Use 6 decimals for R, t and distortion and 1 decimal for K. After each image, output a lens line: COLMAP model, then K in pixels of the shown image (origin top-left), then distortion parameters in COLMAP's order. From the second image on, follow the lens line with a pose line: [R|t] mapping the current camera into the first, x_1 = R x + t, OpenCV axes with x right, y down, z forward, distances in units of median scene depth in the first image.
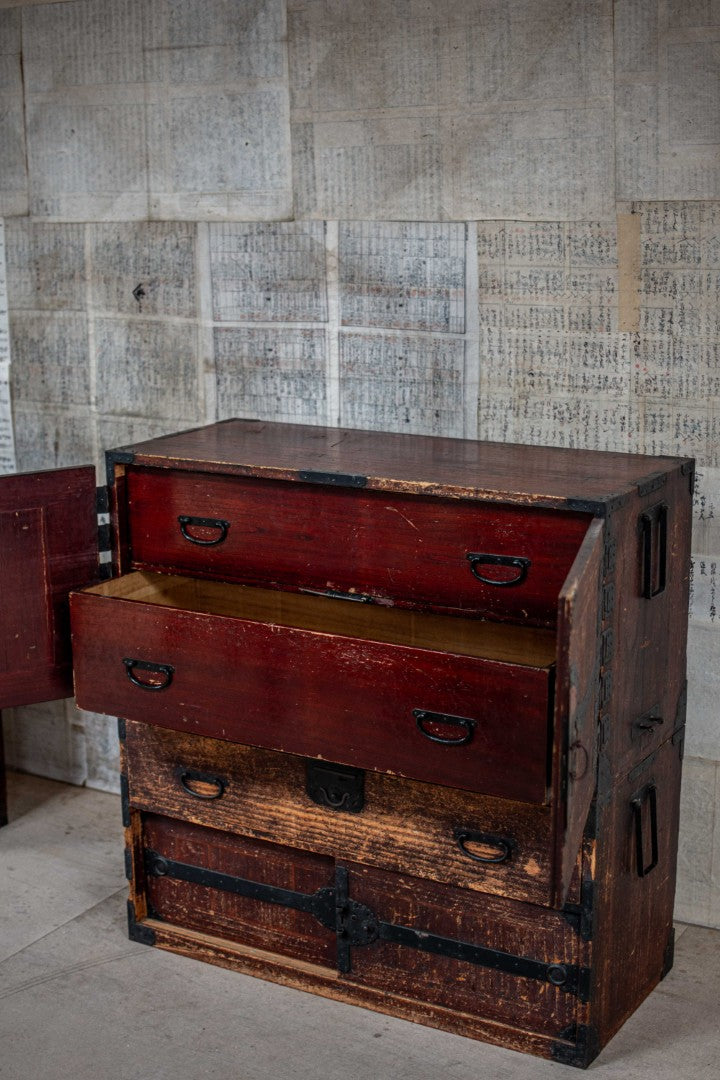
lens RADIAL K [[1658.2, 0, 339.8], [0, 1658.2, 537.2], [0, 0, 1]] dist [-0.205294, 0.201350]
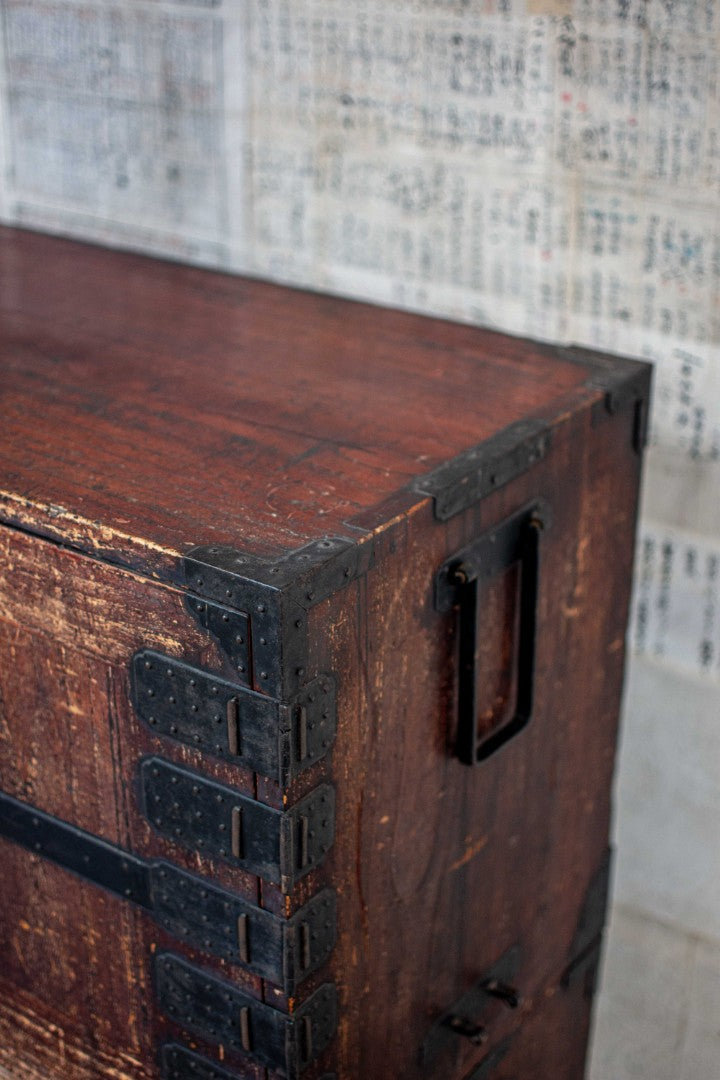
lens RADIAL K [[1658.2, 0, 339.8], [0, 1658.2, 537.2], [0, 0, 1]] dist [-0.205294, 0.201350]
pose [[0.995436, 0.050030, -0.081270, 0.164748], [-0.030601, 0.973937, 0.224744, -0.087312], [0.090396, -0.221231, 0.971023, 0.566335]]
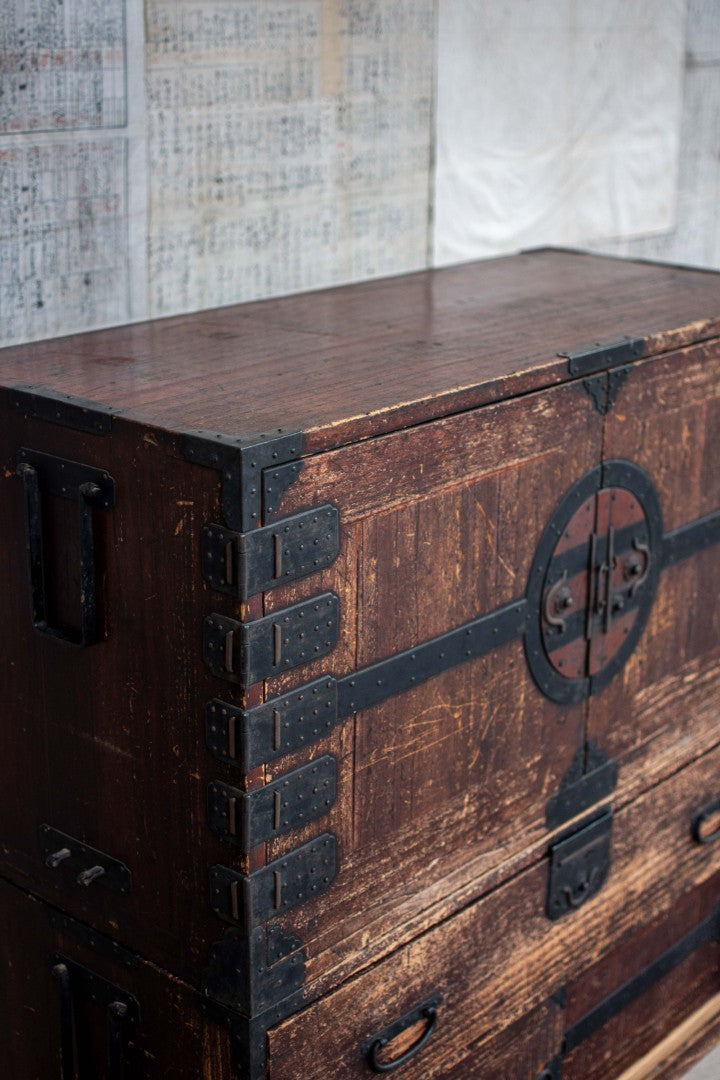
lens RADIAL K [[1658.2, 0, 339.8], [0, 1658.2, 537.2], [0, 0, 1]] dist [-0.205294, 0.201350]
pose [[0.180624, -0.298627, 0.937122, -0.510406], [0.211667, 0.942270, 0.259470, -0.128839], [-0.960506, 0.151491, 0.233406, 0.877716]]
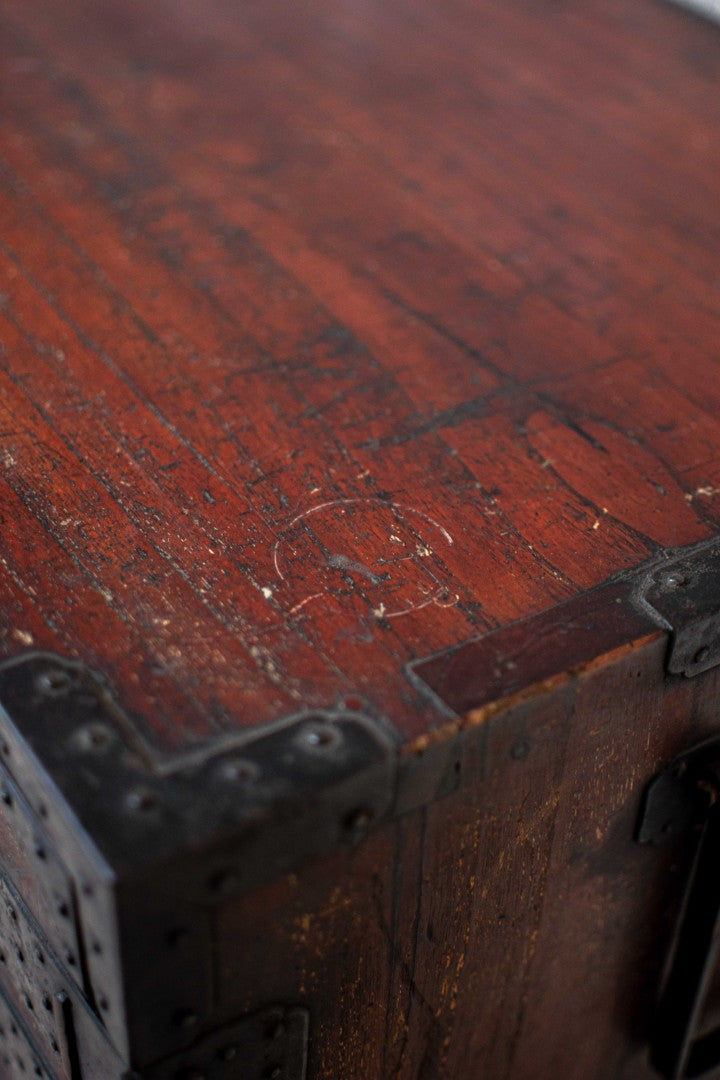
lens RADIAL K [[1658.2, 0, 339.8], [0, 1658.2, 537.2], [0, 0, 1]] dist [-0.205294, 0.201350]
pose [[0.888839, 0.316313, -0.331528, 0.173127], [-0.139132, 0.875659, 0.462453, -0.085493], [0.436586, -0.364920, 0.822330, 0.756993]]
